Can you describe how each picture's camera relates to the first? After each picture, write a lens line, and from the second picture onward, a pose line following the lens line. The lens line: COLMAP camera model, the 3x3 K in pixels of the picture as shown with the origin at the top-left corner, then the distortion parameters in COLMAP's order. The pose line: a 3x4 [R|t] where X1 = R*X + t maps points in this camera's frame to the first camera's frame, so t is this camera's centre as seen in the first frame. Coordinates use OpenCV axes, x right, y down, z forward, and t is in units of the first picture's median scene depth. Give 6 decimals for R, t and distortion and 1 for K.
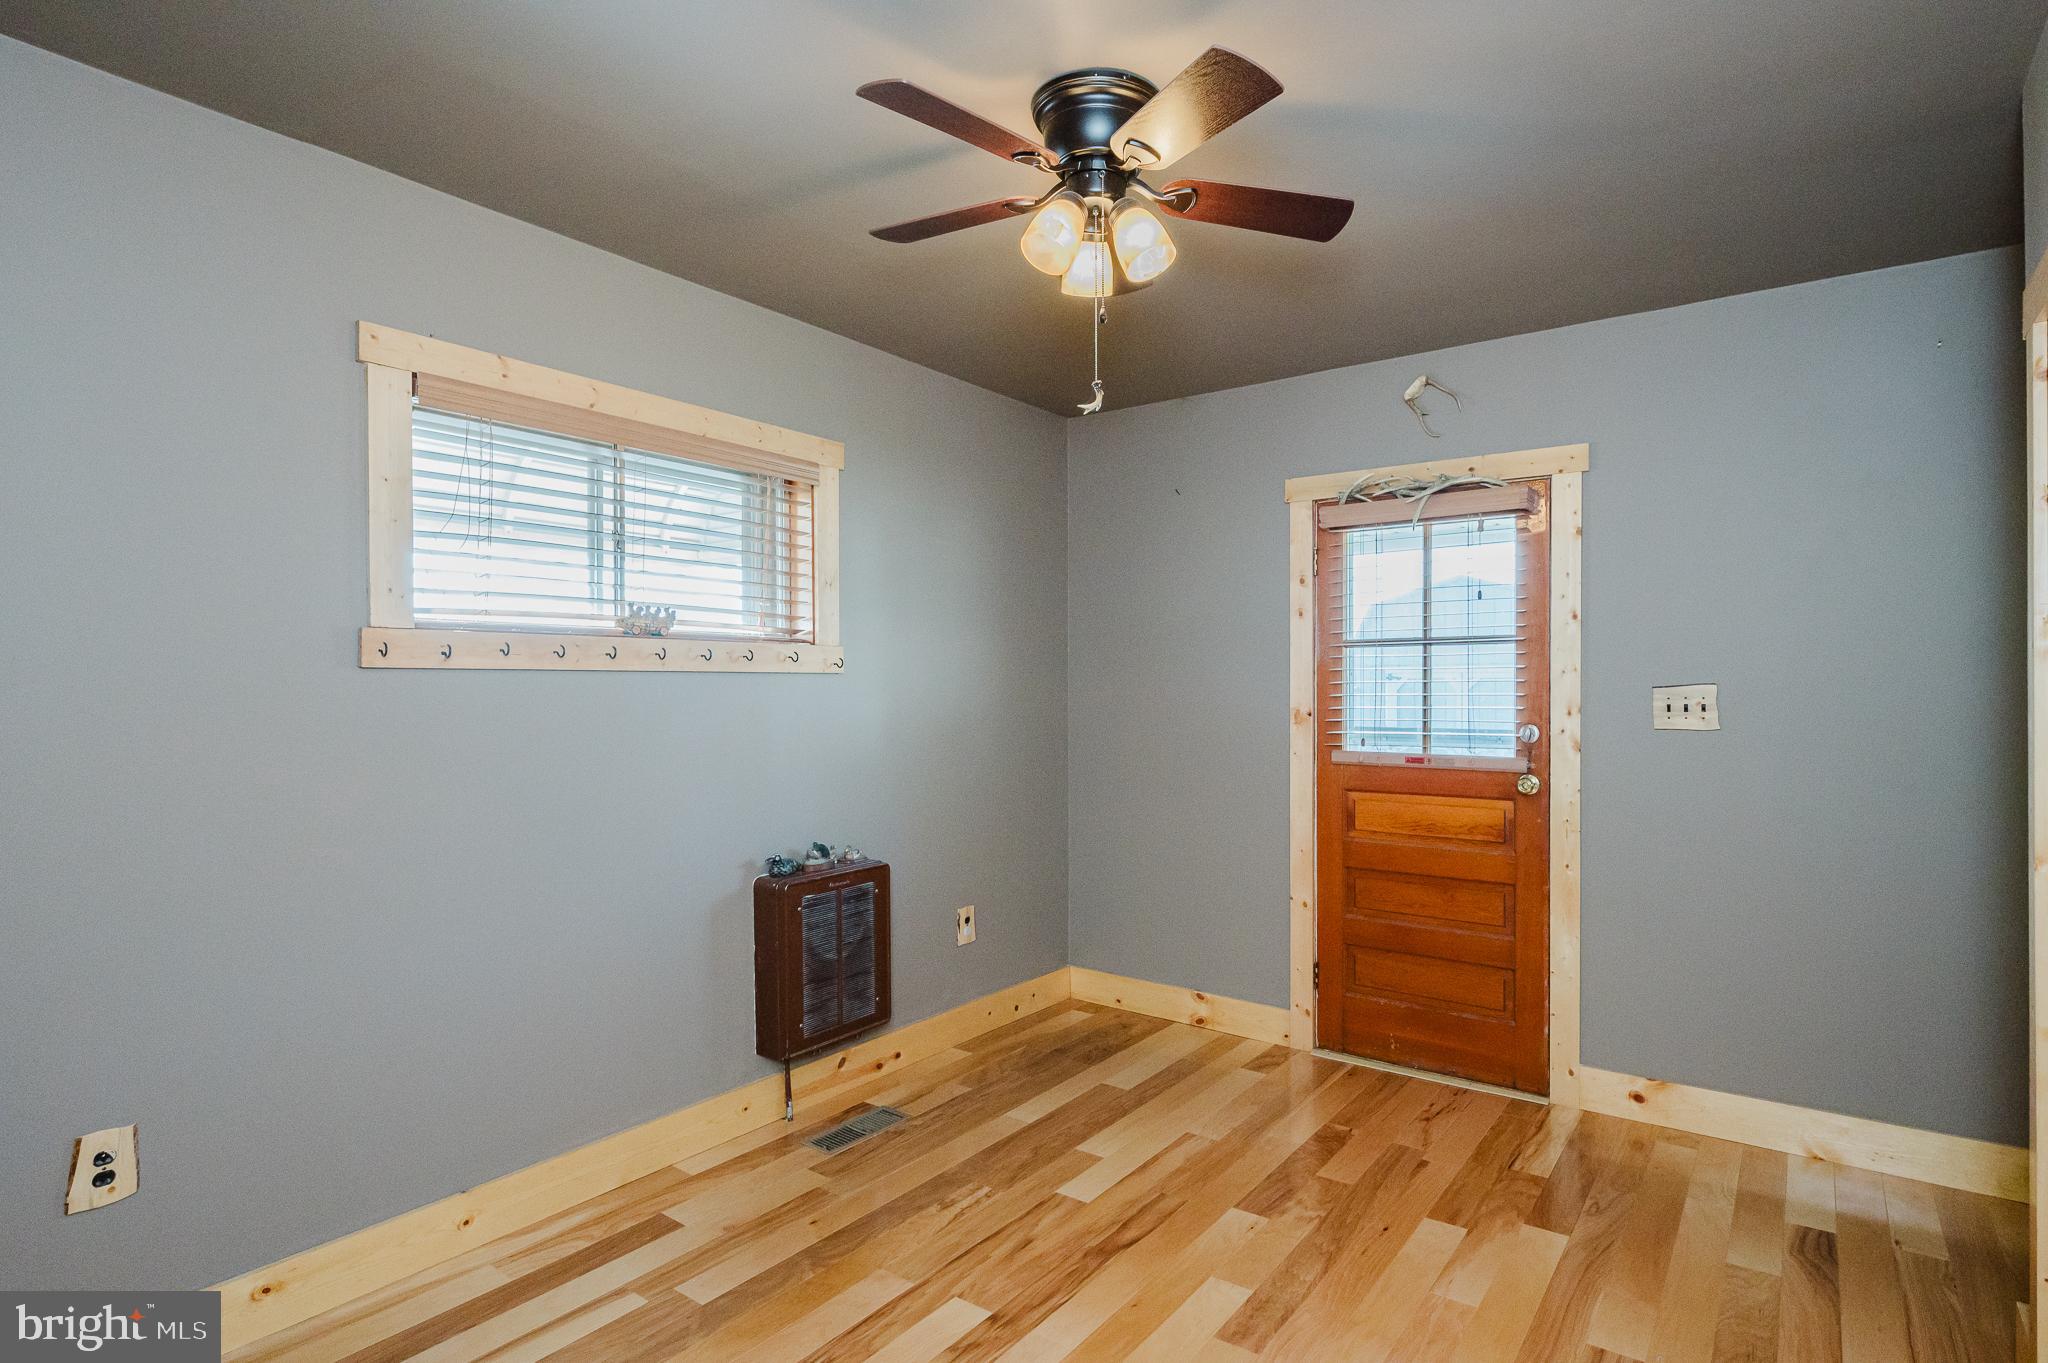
lens RADIAL K [[1019.9, 0, 1030.3], [0, 1019.9, 688.4], [0, 0, 1]] dist [0.000084, 0.000172]
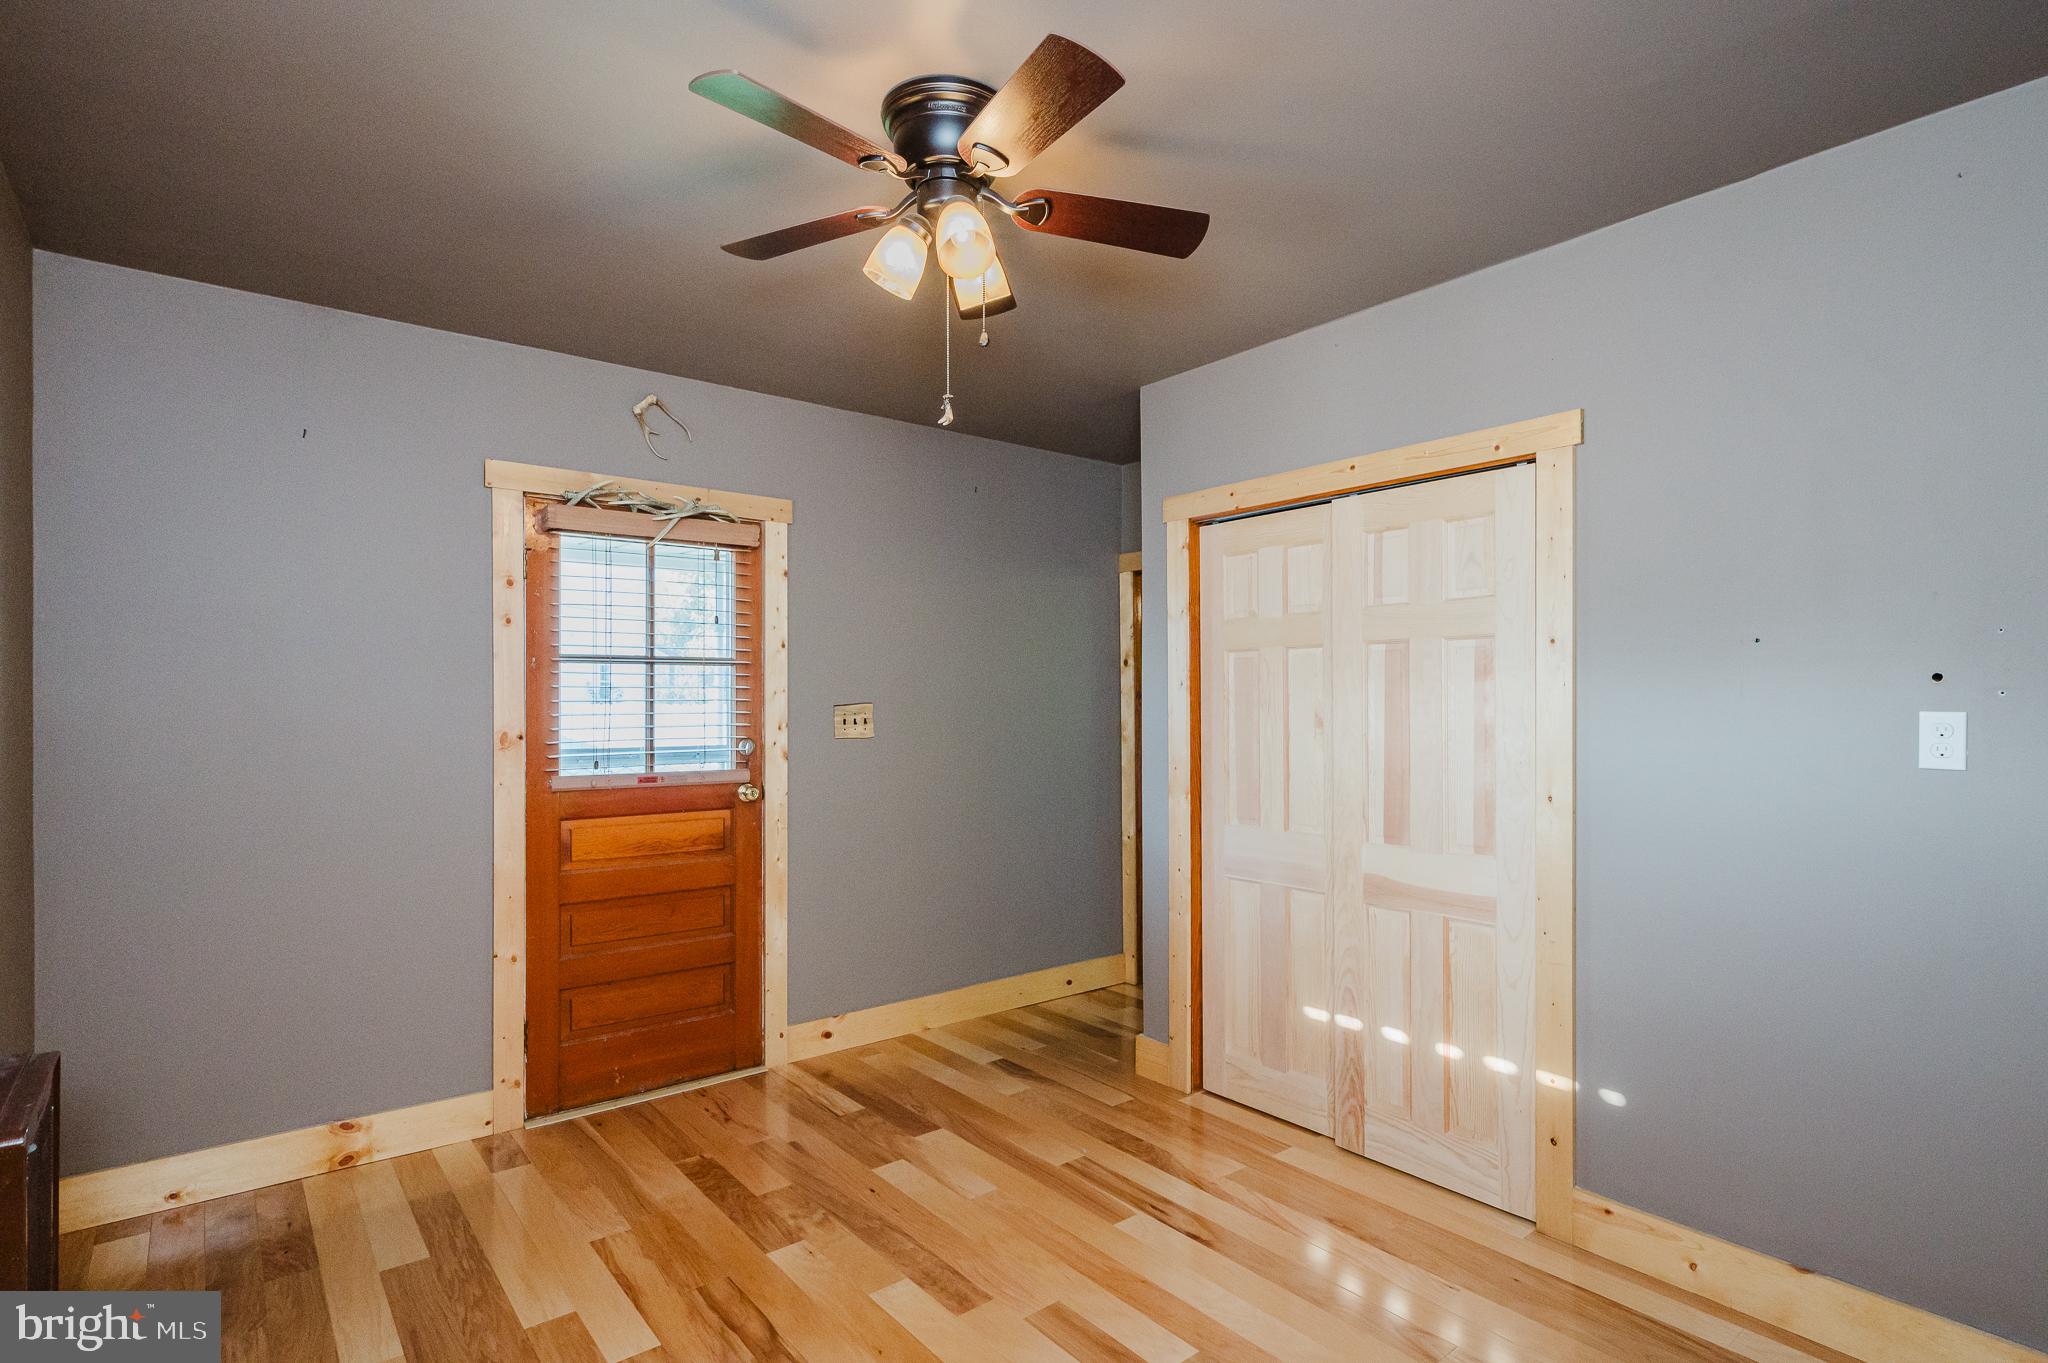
lens RADIAL K [[1035.0, 0, 1030.7], [0, 1035.0, 702.8], [0, 0, 1]] dist [0.001956, 0.000622]
pose [[0.260705, 0.001752, 0.965417, -0.510707], [0.003207, 0.999991, -0.002680, -0.000517], [-0.965413, 0.003794, 0.260697, 0.388551]]
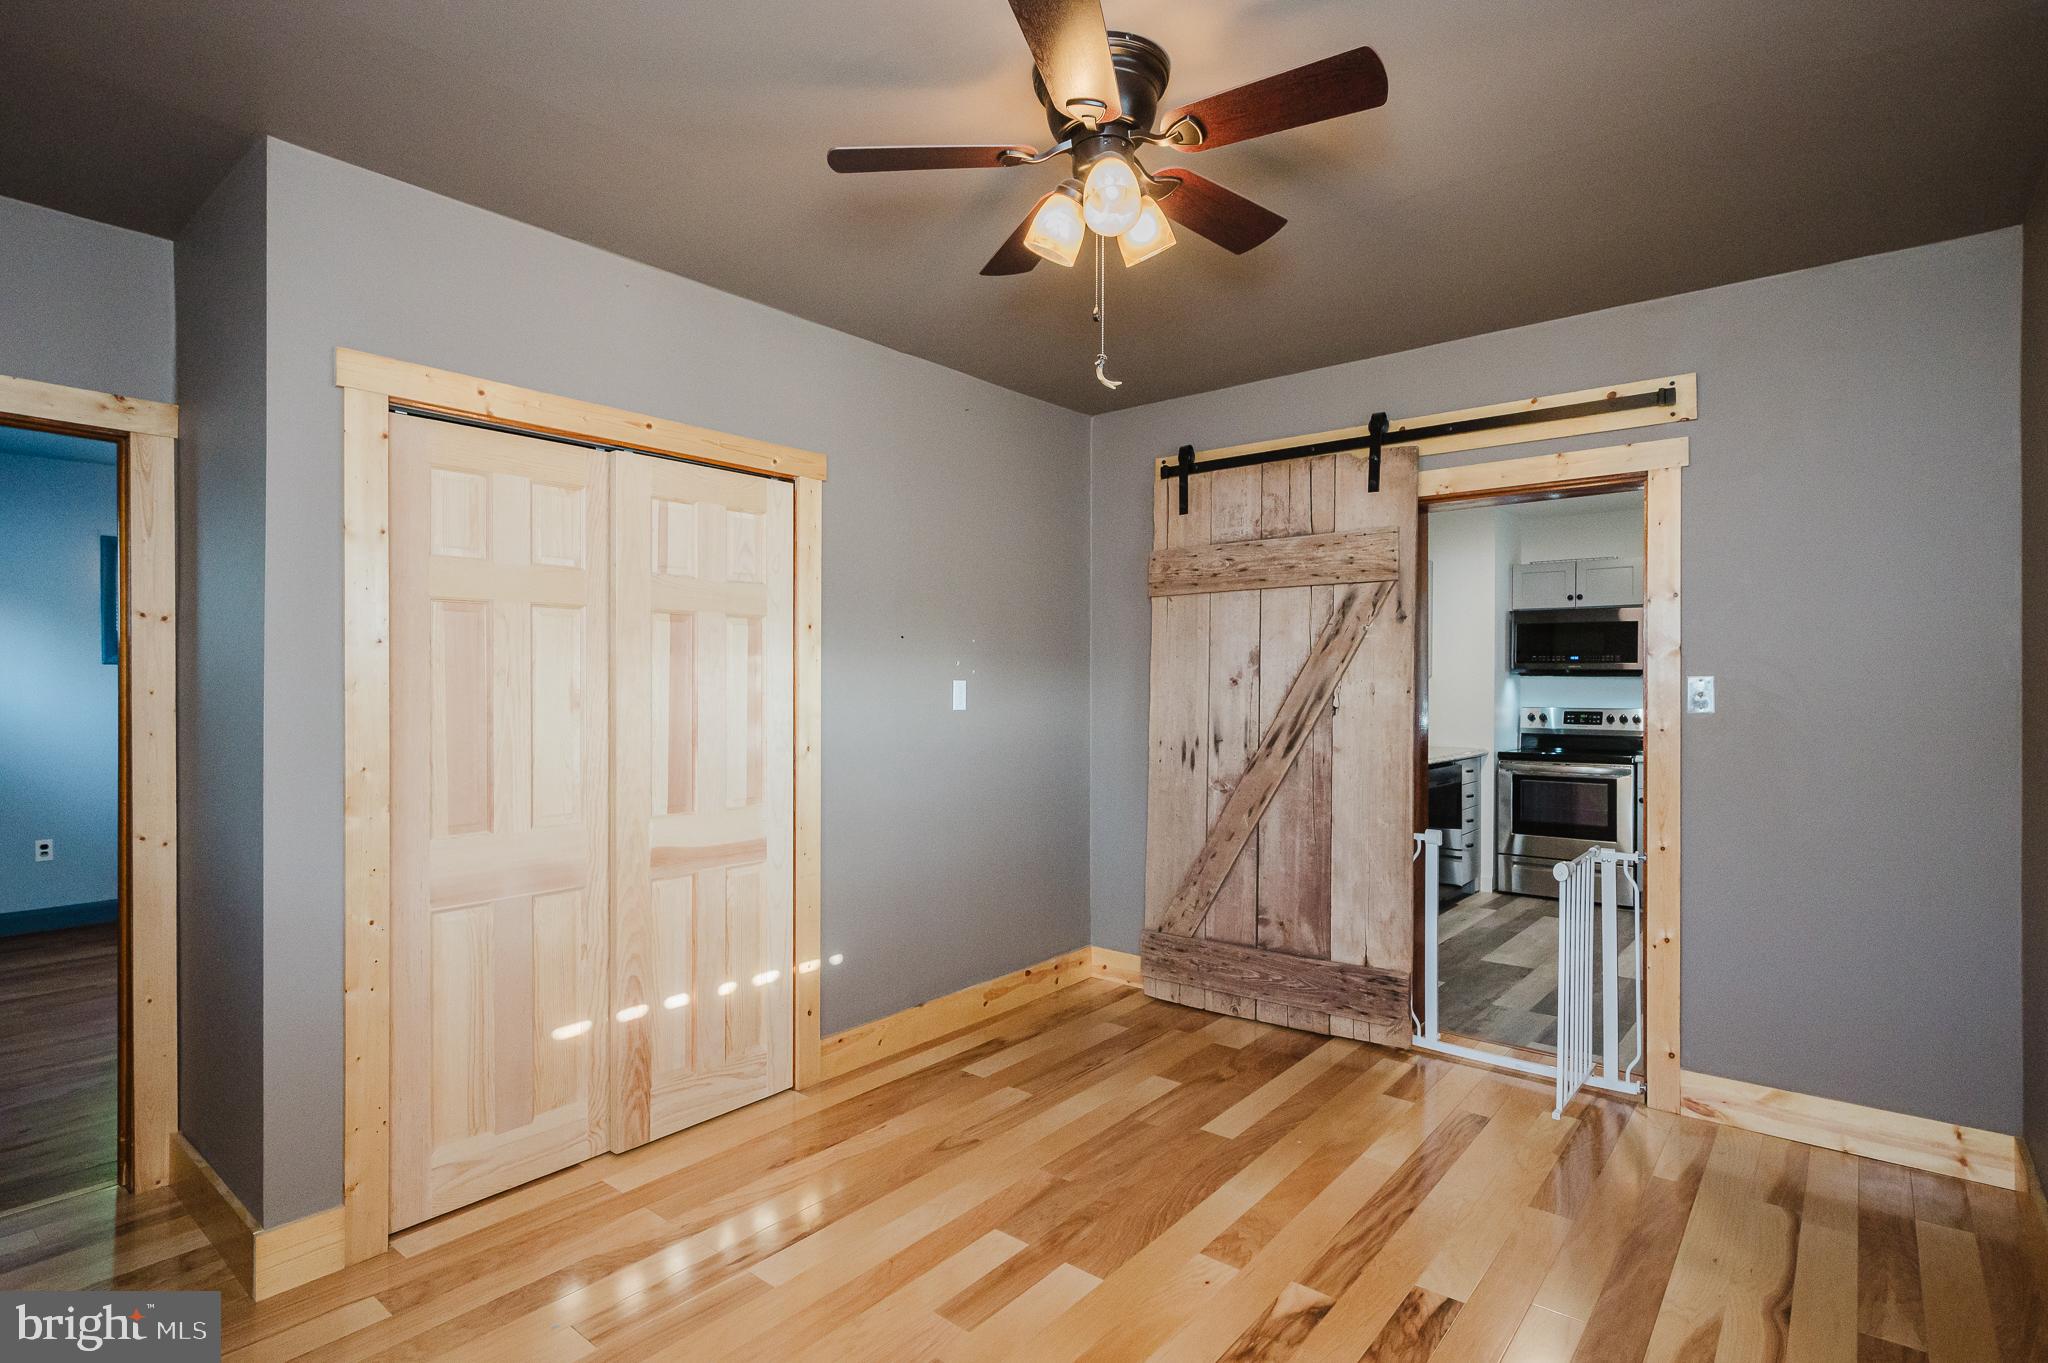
lens RADIAL K [[1019.9, 0, 1030.3], [0, 1019.9, 688.4], [0, 0, 1]] dist [0.000084, 0.000172]
pose [[-0.998872, 0.000594, 0.047483, 0.052452], [0.000929, 0.999975, 0.007042, 0.004999], [-0.047478, 0.007078, -0.998847, 1.153606]]
